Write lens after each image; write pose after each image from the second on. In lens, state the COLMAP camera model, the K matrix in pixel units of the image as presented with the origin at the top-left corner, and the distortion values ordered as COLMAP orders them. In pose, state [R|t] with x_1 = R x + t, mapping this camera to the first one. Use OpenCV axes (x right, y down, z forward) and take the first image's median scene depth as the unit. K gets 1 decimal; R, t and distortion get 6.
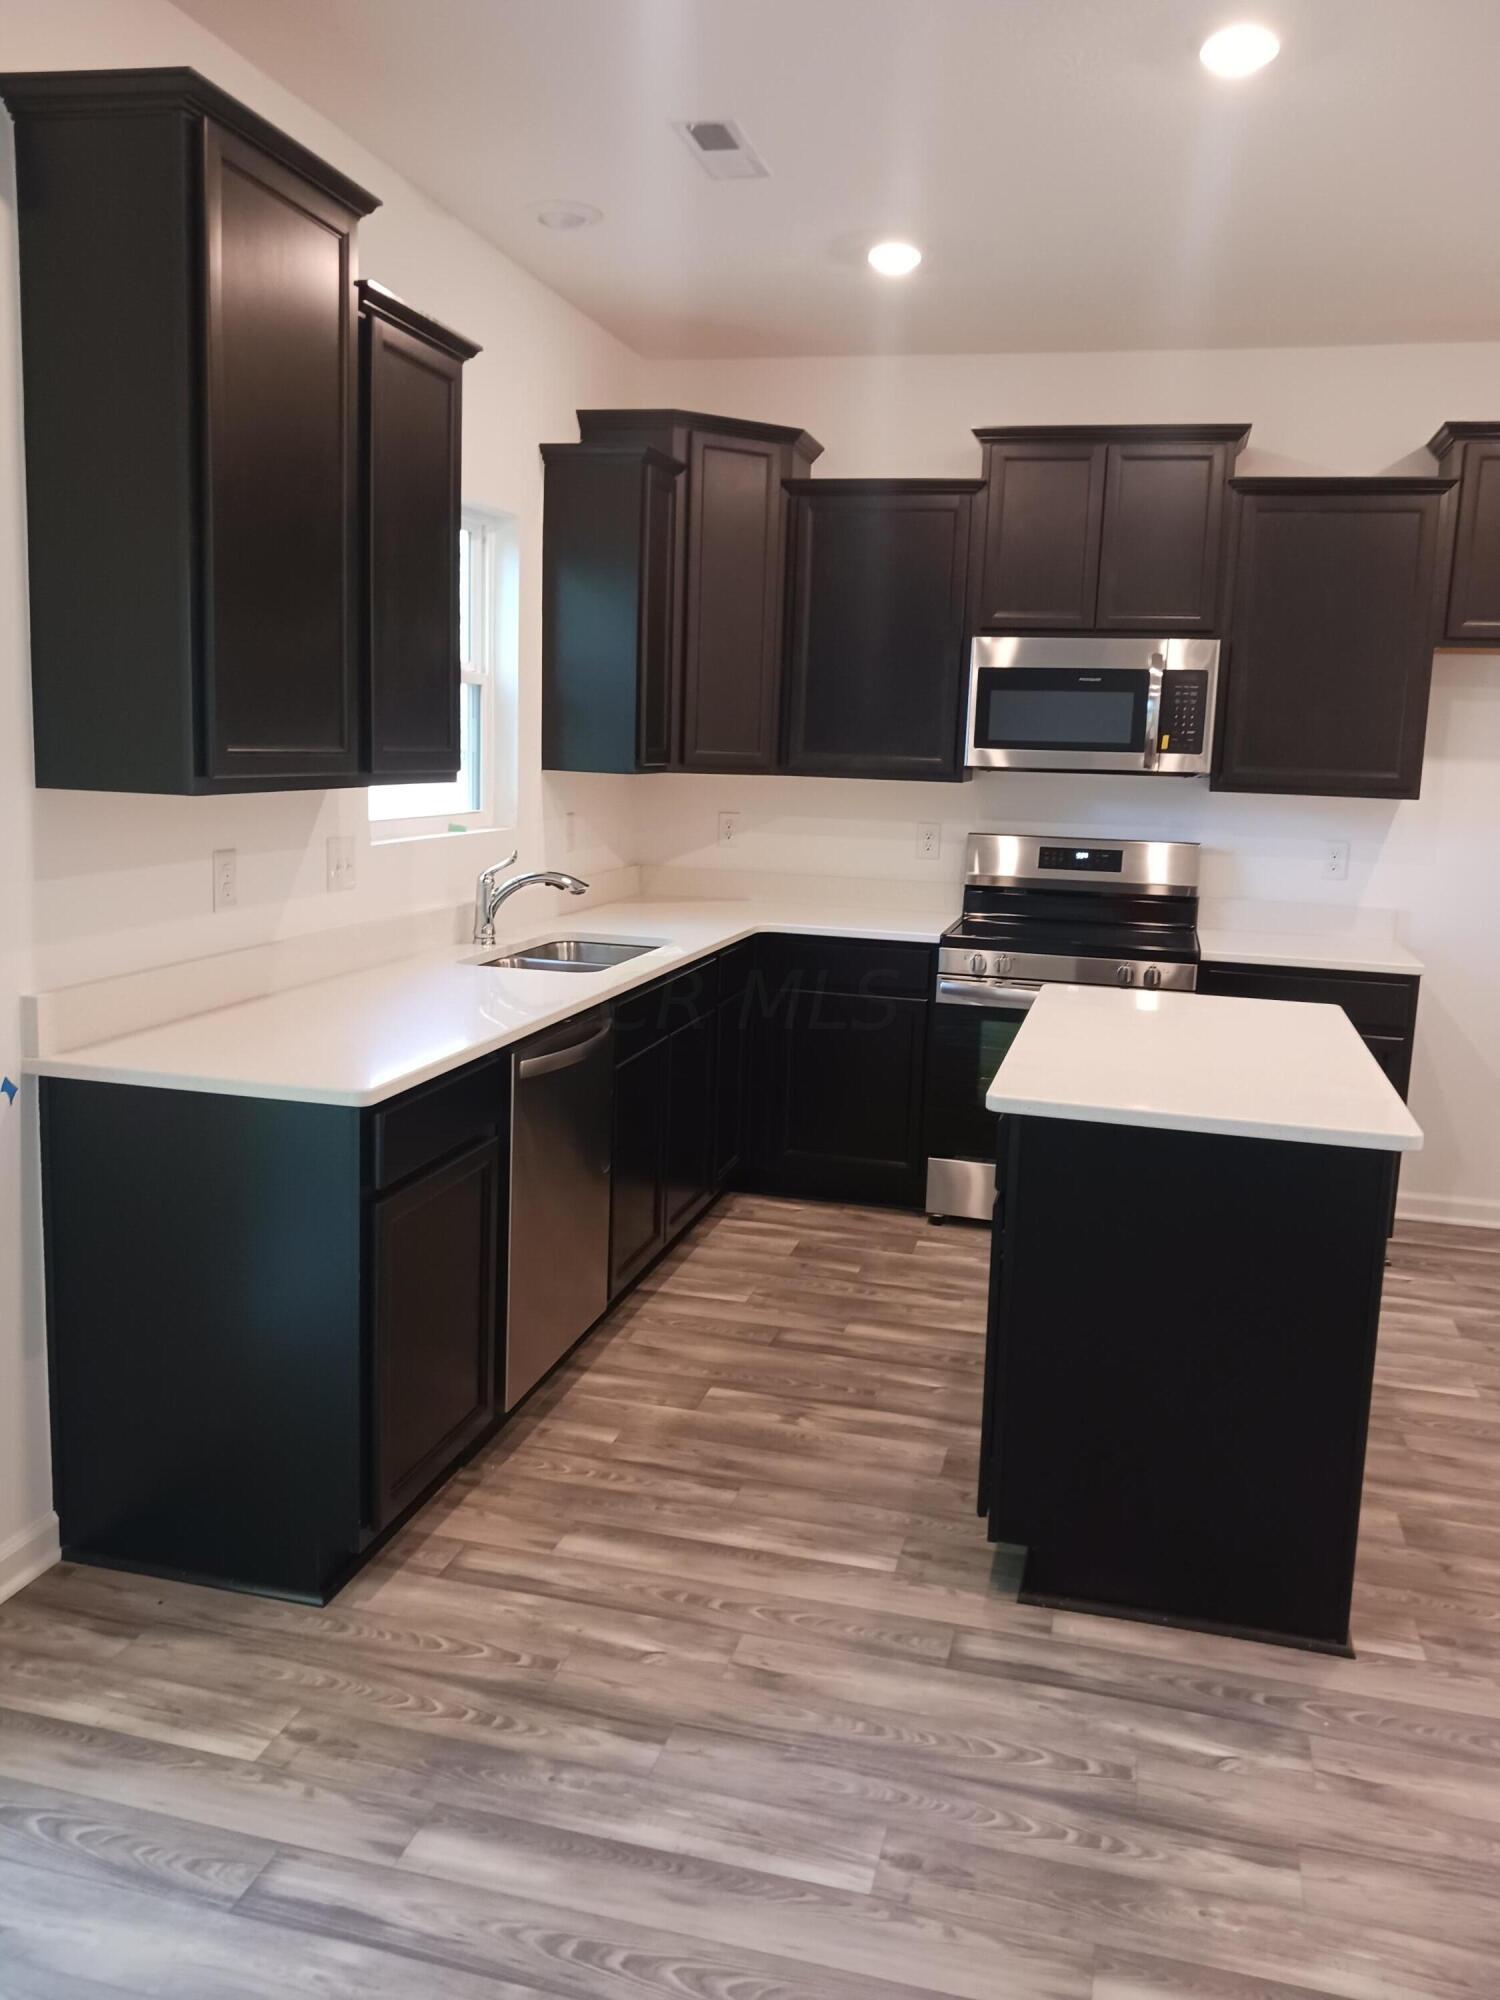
lens RADIAL K [[1579.3, 0, 732.0], [0, 1579.3, 995.7], [0, 0, 1]] dist [0.008075, -0.015836]
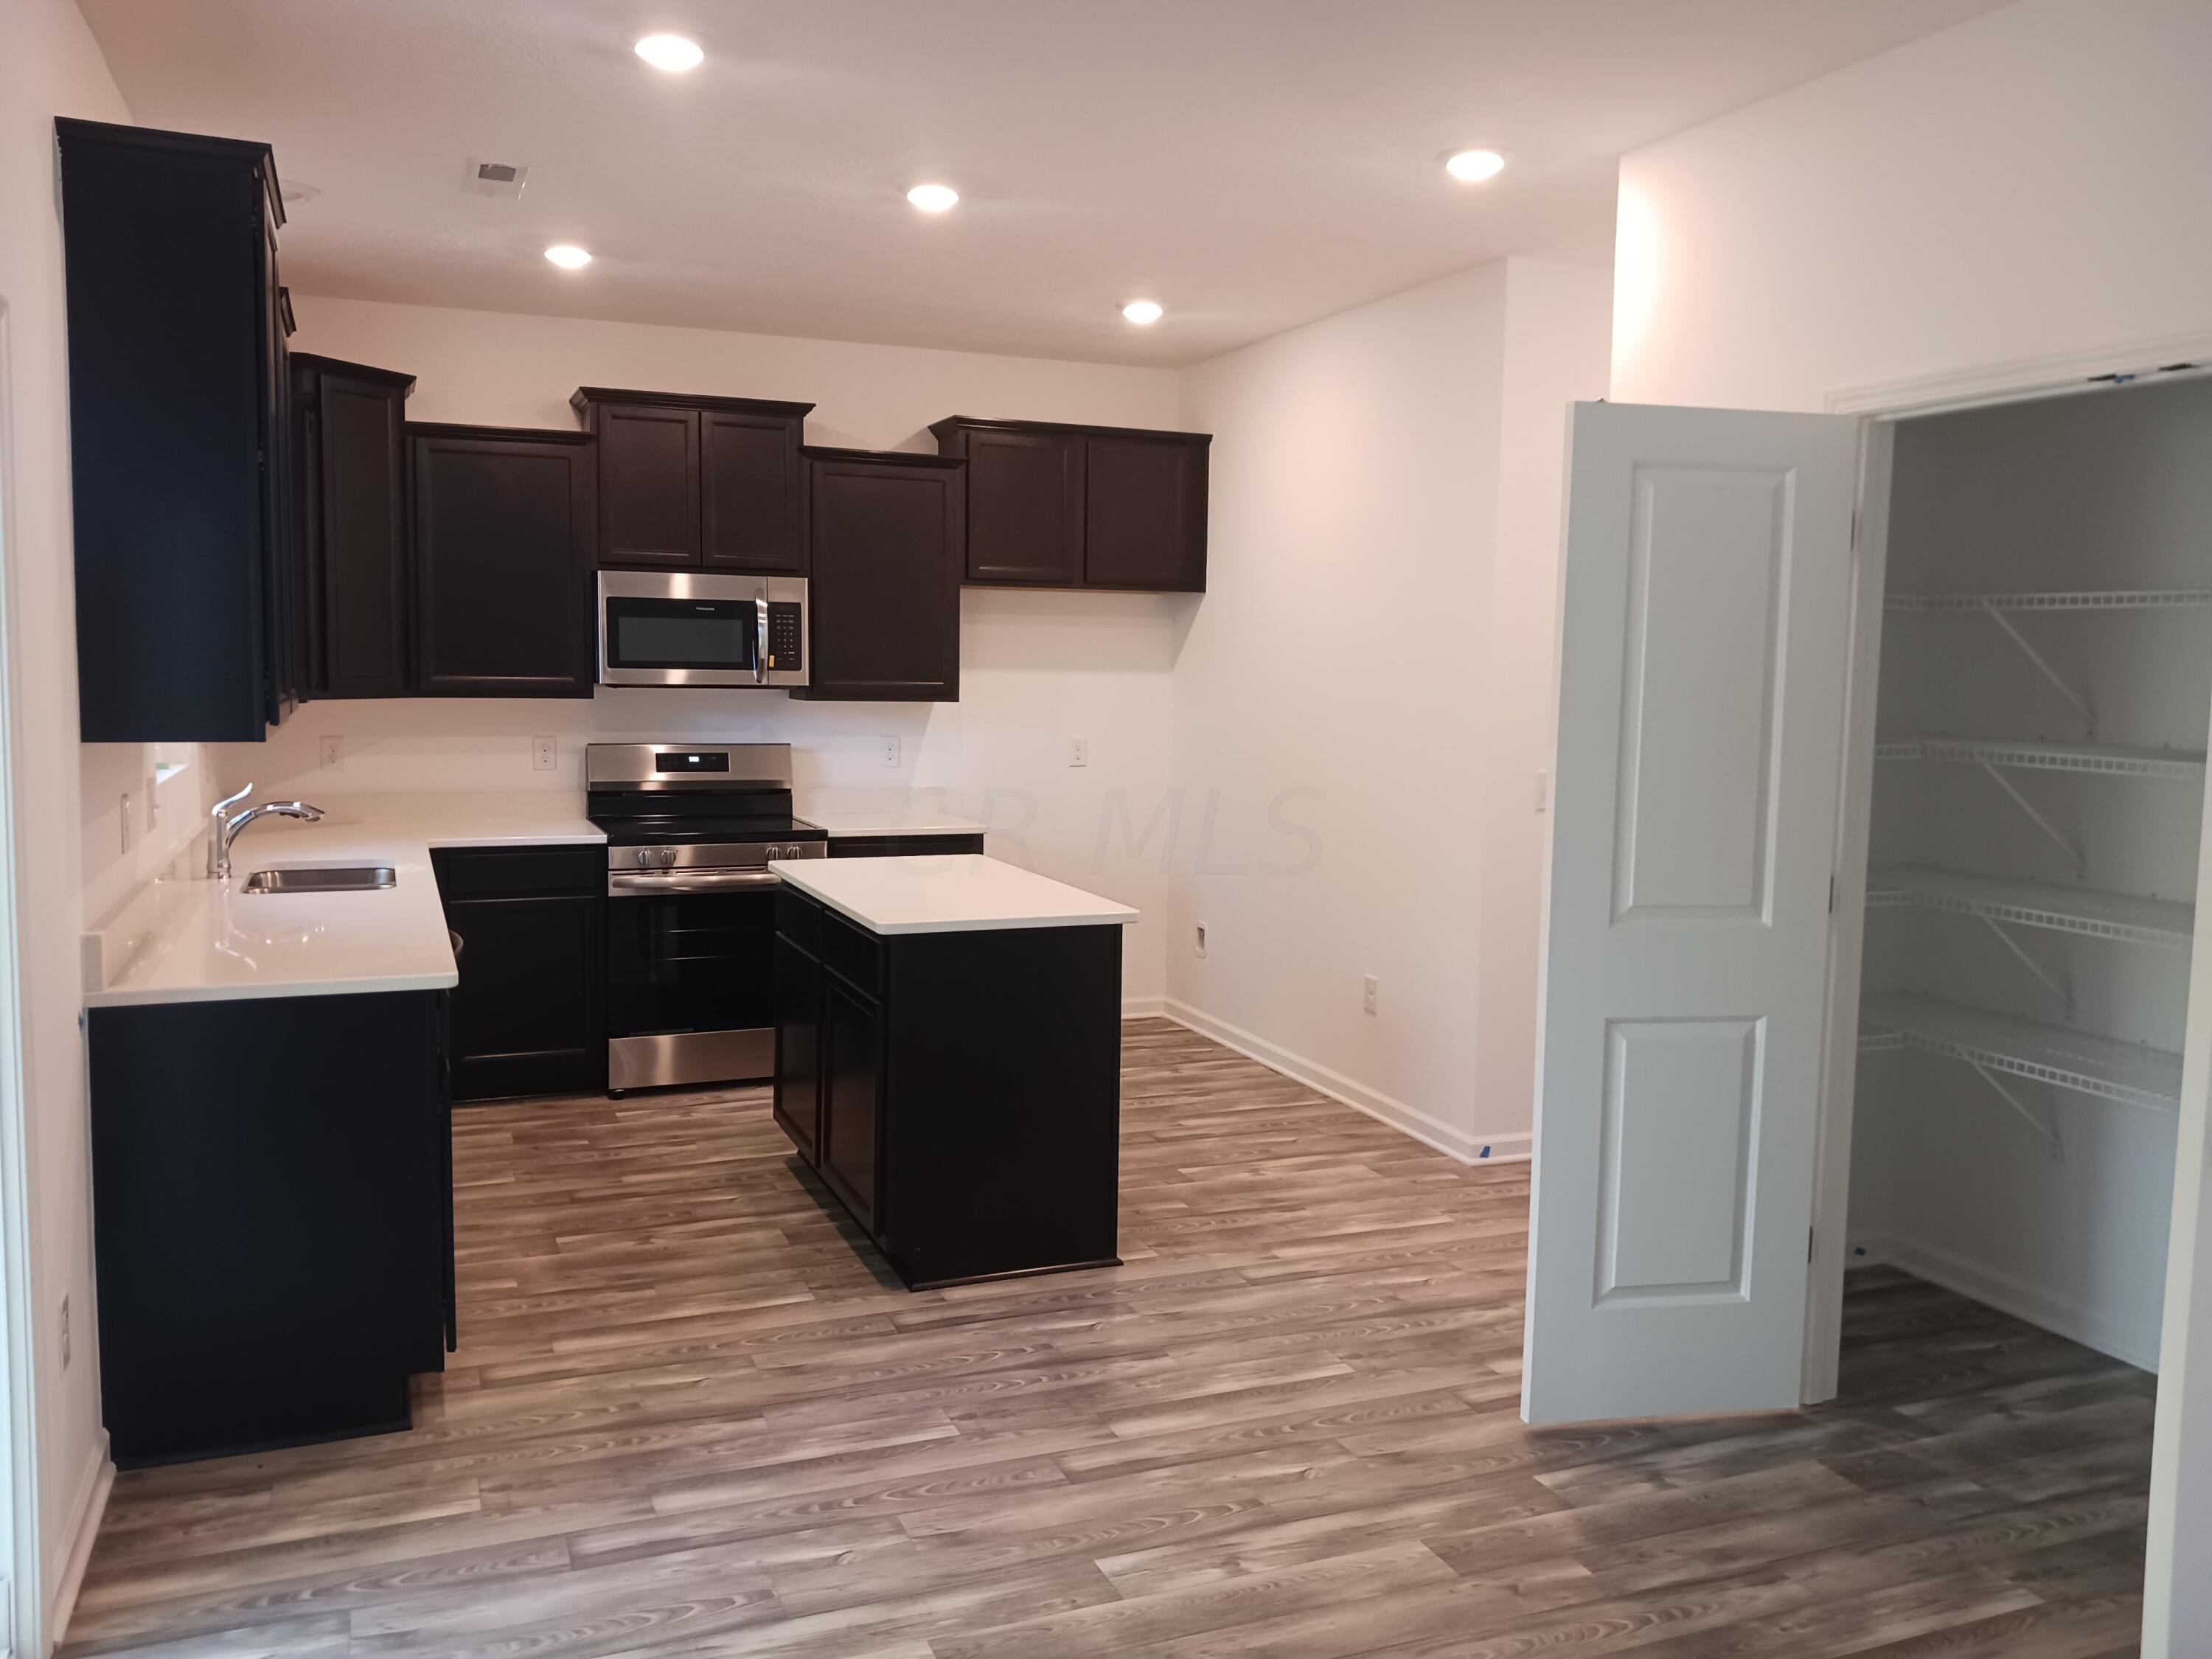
lens RADIAL K [[1746.8, 0, 1109.4], [0, 1746.8, 825.1], [0, 0, 1]] dist [0.008075, -0.015836]
pose [[0.791629, -0.080266, 0.605707, -0.441144], [0.116444, 0.992984, -0.020600, 0.027445], [-0.599804, 0.086839, 0.795421, -0.261480]]
